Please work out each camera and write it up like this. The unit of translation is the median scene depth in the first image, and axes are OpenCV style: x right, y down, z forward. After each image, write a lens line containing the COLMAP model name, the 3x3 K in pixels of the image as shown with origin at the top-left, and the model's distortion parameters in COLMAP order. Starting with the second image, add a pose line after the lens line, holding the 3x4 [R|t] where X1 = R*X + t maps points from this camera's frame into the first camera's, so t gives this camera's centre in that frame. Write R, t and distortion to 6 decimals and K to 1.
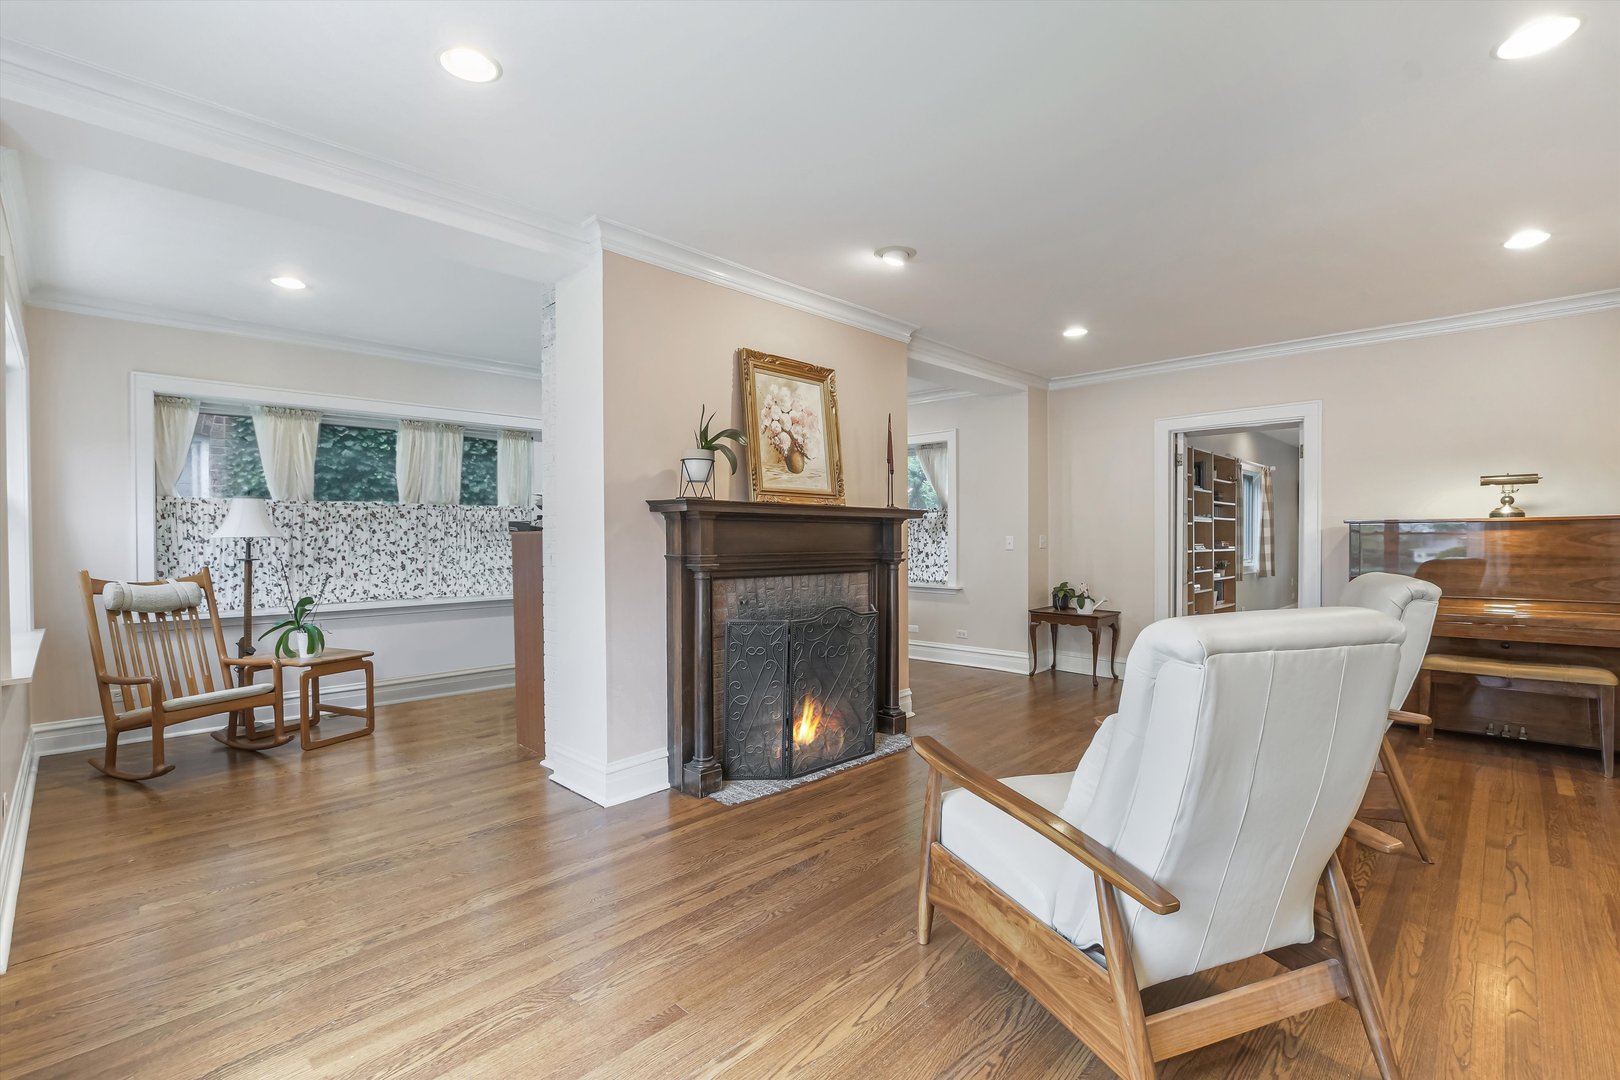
lens RADIAL K [[726.0, 0, 812.1], [0, 726.0, 542.5], [0, 0, 1]] dist [-0.003842, -0.000017]
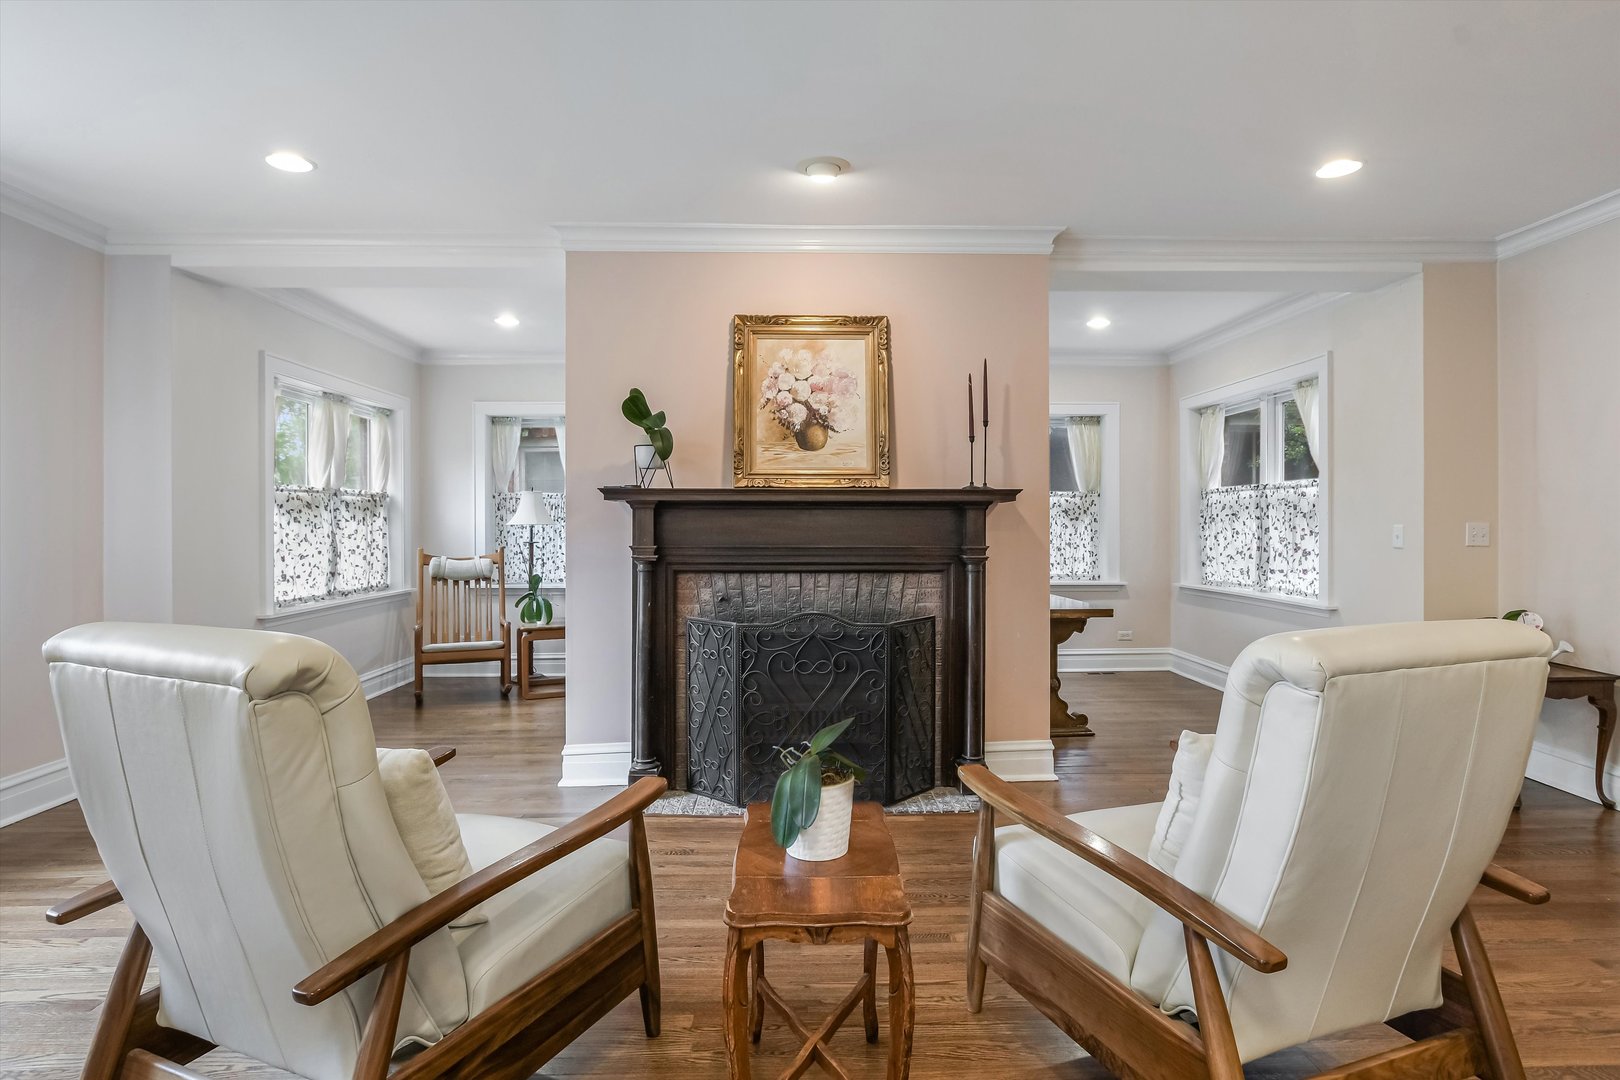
lens RADIAL K [[863.0, 0, 812.7], [0, 863.0, 530.2], [0, 0, 1]] dist [-0.002981, 0.000280]
pose [[0.726643, 0.007745, -0.686971, 0.653355], [-0.005038, 0.999970, 0.005944, -0.009704], [0.686996, -0.000859, 0.726660, 0.274720]]
